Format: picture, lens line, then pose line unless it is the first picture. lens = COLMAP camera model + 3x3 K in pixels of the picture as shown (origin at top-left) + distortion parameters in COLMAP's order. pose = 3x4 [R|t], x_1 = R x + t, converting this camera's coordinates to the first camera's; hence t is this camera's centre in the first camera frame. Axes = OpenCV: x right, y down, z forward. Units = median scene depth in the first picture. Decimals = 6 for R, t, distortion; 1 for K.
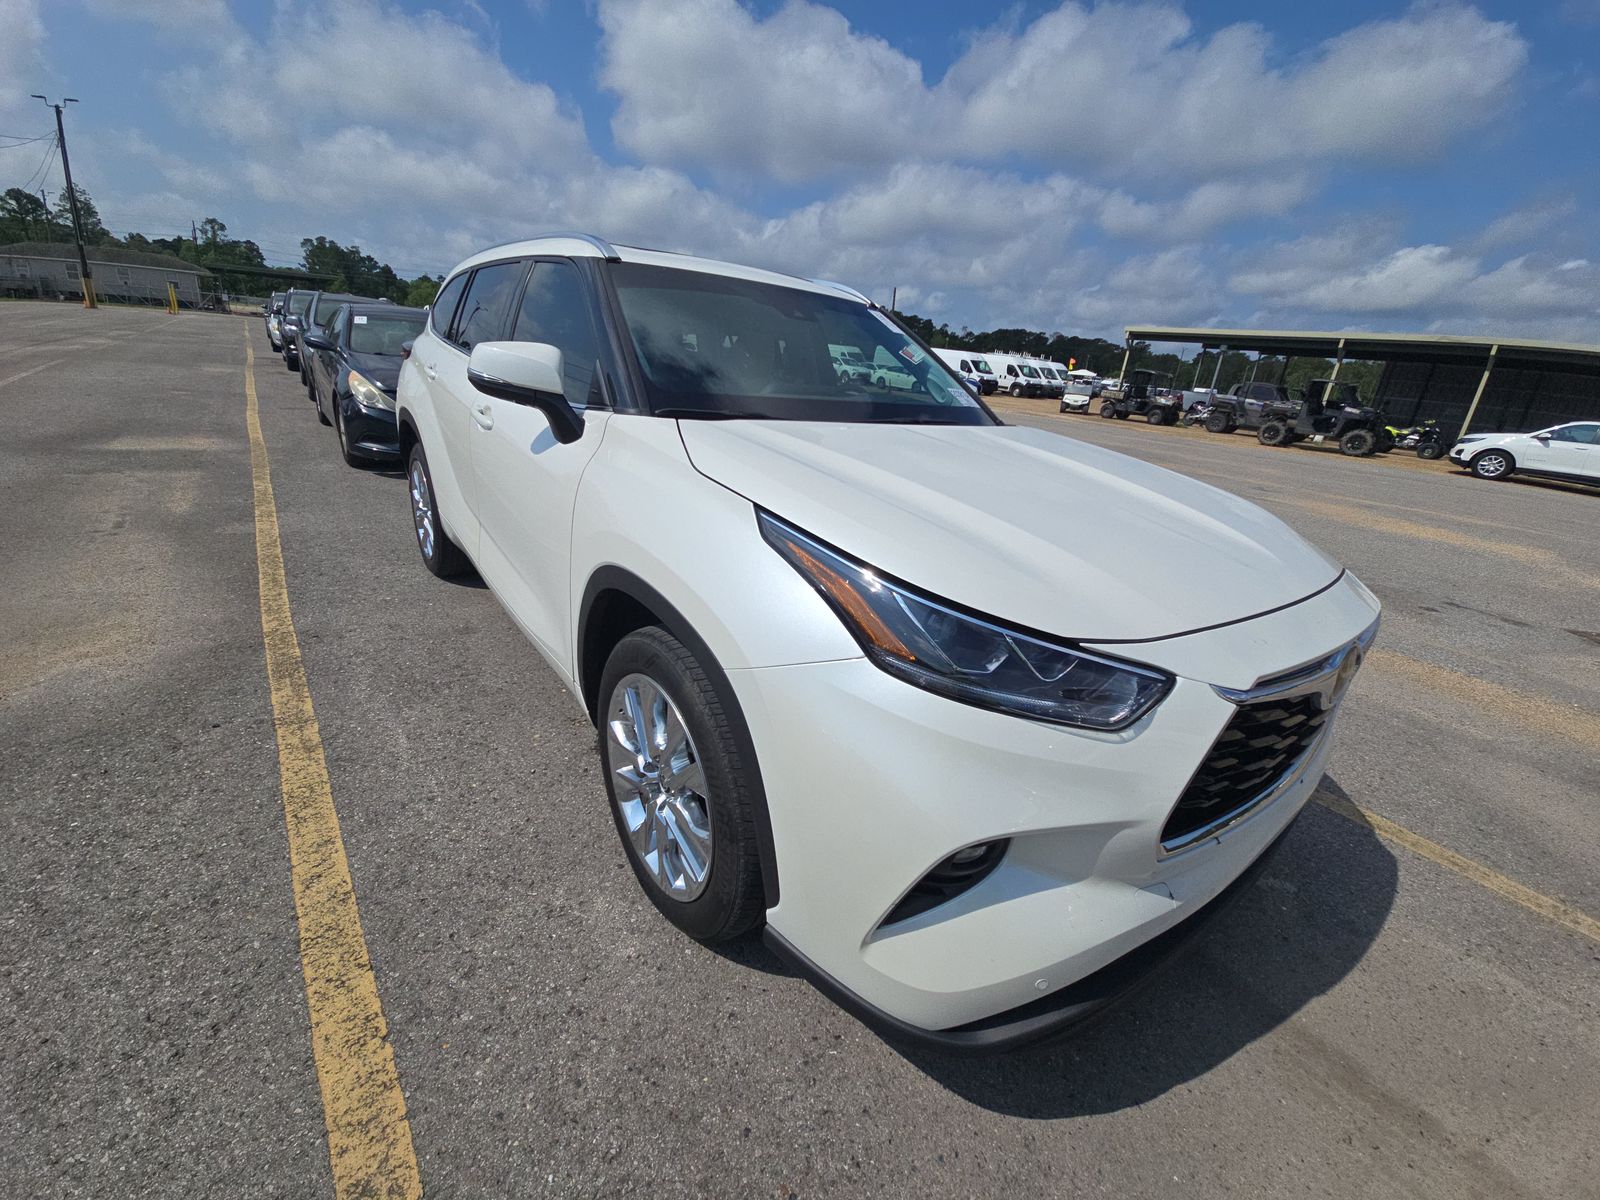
lens RADIAL K [[637.3, 0, 798.2], [0, 637.3, 610.6], [0, 0, 1]] dist [0.006822, -0.002458]
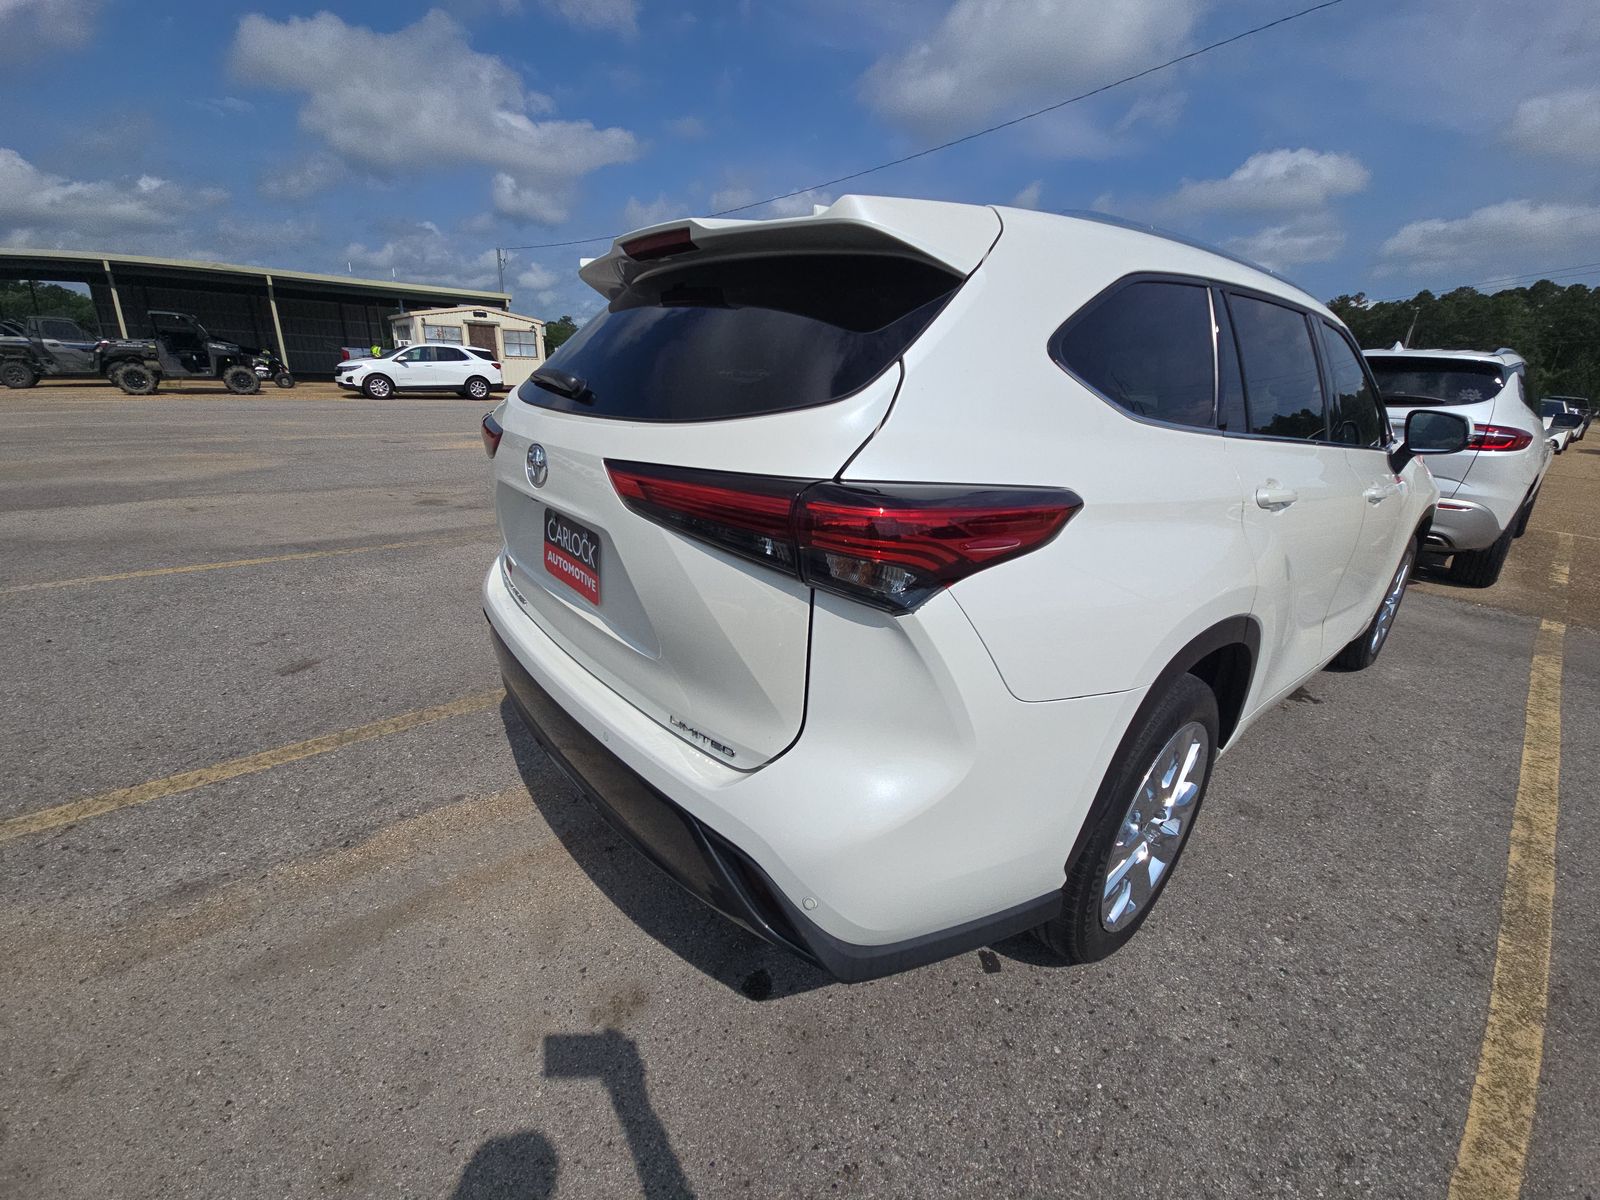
lens RADIAL K [[637.3, 0, 802.9], [0, 637.3, 591.0], [0, 0, 1]] dist [0.006822, -0.002458]
pose [[-0.030935, -0.421963, 0.906085, -1.144970], [0.333785, 0.850117, 0.407294, -0.748431], [-0.942142, 0.315037, 0.114547, 1.410681]]
